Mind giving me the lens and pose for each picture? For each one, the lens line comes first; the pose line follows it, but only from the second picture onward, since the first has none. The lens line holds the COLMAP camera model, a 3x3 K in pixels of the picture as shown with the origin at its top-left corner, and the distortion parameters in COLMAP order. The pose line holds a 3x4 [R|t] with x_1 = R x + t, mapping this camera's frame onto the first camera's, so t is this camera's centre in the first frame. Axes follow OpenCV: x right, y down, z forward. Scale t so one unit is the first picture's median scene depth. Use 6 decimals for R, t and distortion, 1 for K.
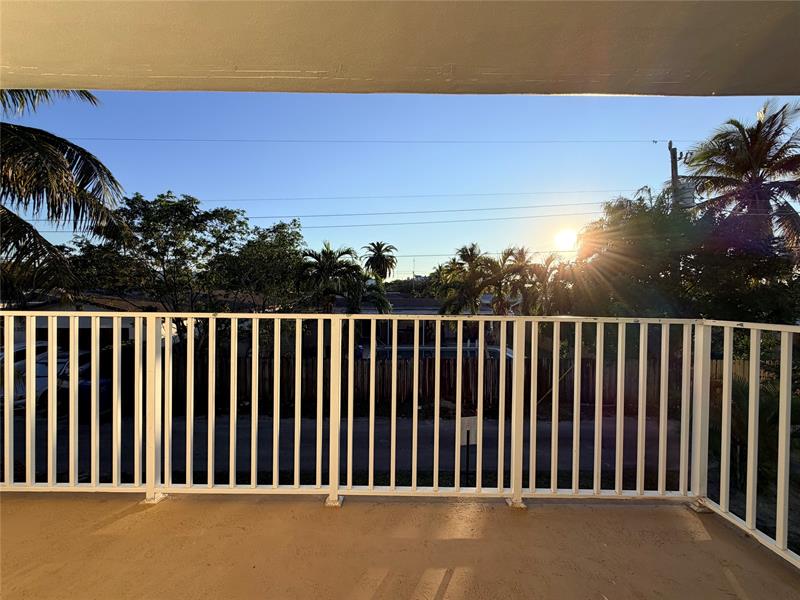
lens RADIAL K [[316.7, 0, 400.0], [0, 316.7, 300.0], [0, 0, 1]] dist [0.000659, 0.000047]
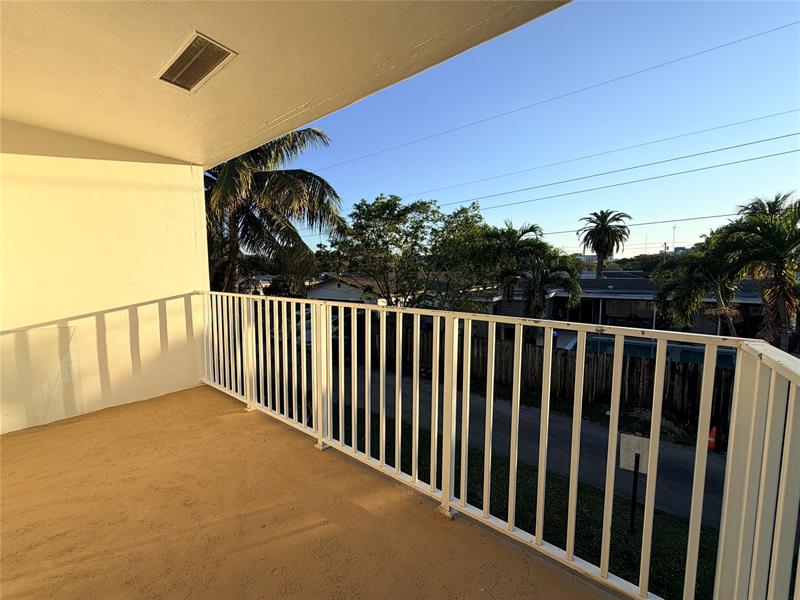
lens RADIAL K [[316.7, 0, 400.0], [0, 316.7, 300.0], [0, 0, 1]] dist [0.000659, 0.000047]
pose [[0.794730, 0.042127, -0.605499, 0.106858], [-0.003405, 0.997882, 0.064958, -0.005301], [0.606953, -0.049562, 0.793191, 0.026932]]
